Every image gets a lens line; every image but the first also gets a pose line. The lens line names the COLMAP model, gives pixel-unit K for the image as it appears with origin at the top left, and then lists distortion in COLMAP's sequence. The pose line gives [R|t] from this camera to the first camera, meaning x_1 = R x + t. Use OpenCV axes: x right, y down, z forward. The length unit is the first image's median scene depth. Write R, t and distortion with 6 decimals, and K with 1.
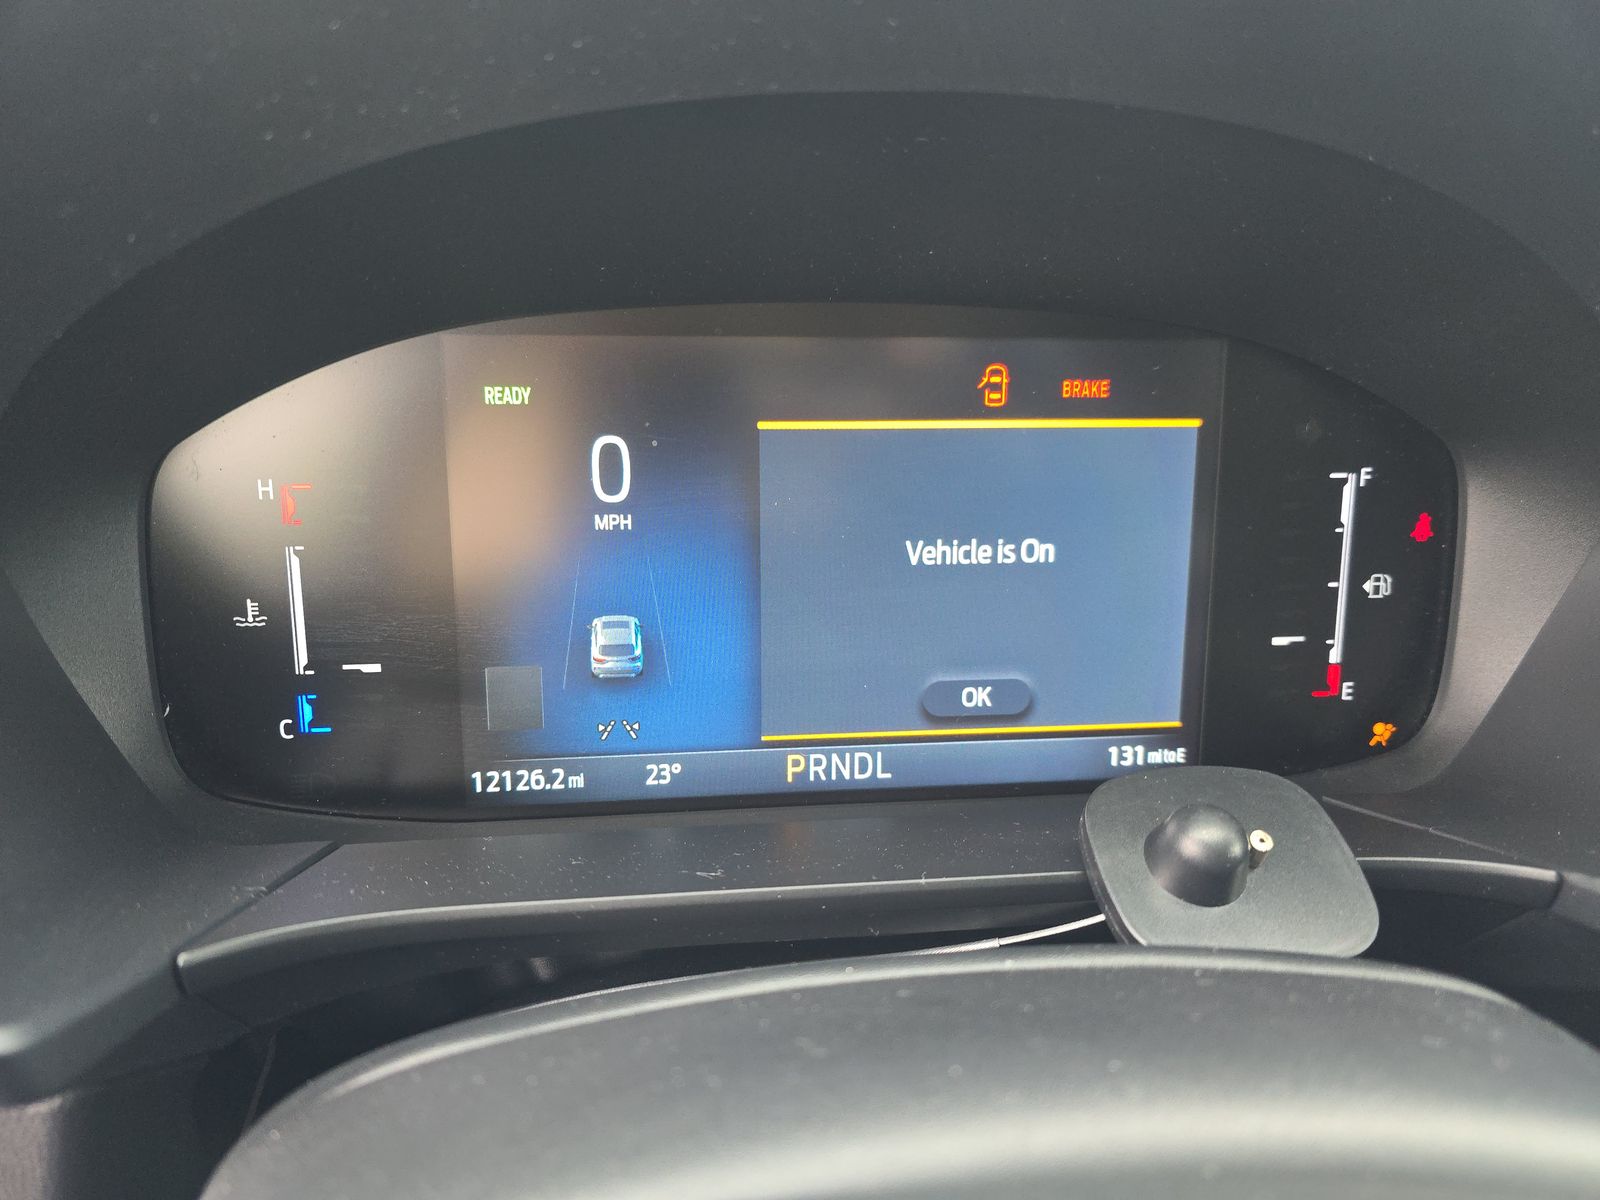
lens RADIAL K [[1104.4, 0, 801.0], [0, 1104.4, 612.5], [0, 0, 1]] dist [0.054459, -0.043801]
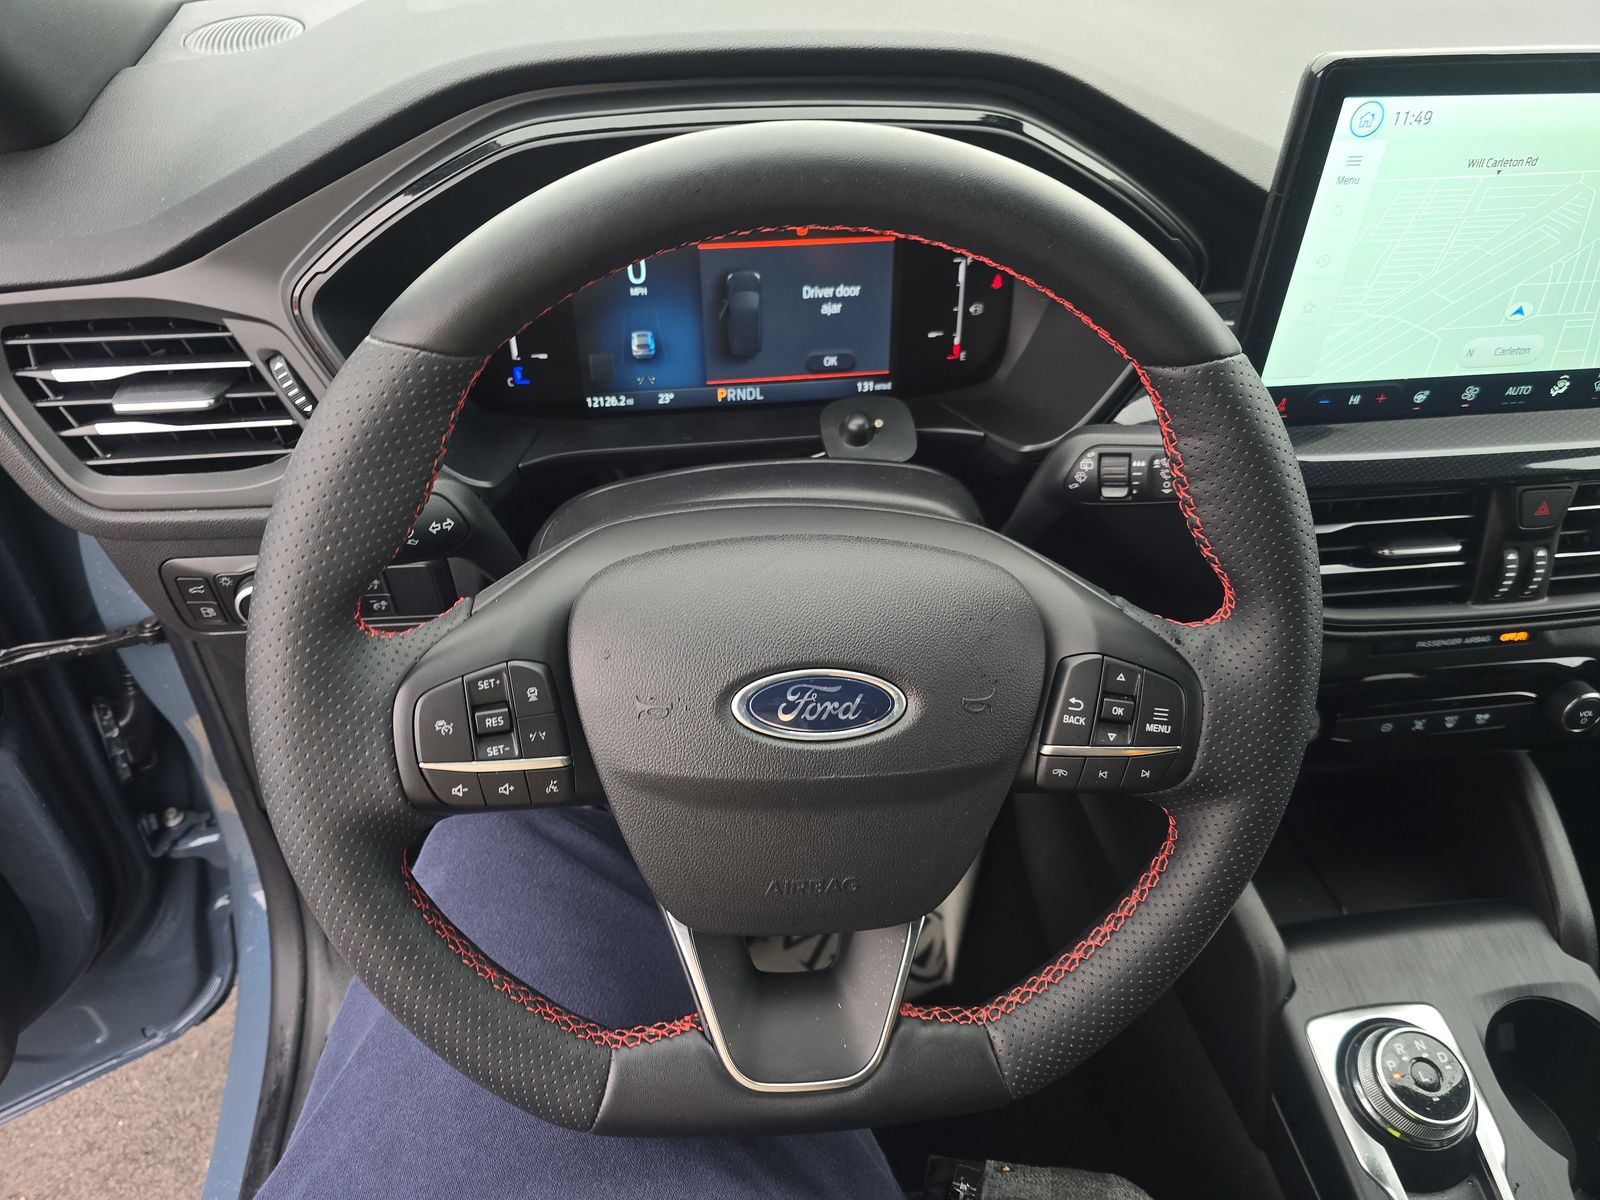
lens RADIAL K [[1104.4, 0, 811.2], [0, 1104.4, 611.0], [0, 0, 1]] dist [0.054459, -0.043801]
pose [[0.999639, -0.017457, 0.020400, 0.132781], [0.008715, 0.929607, 0.368450, -0.307800], [-0.025396, -0.368140, 0.929424, -1.408401]]
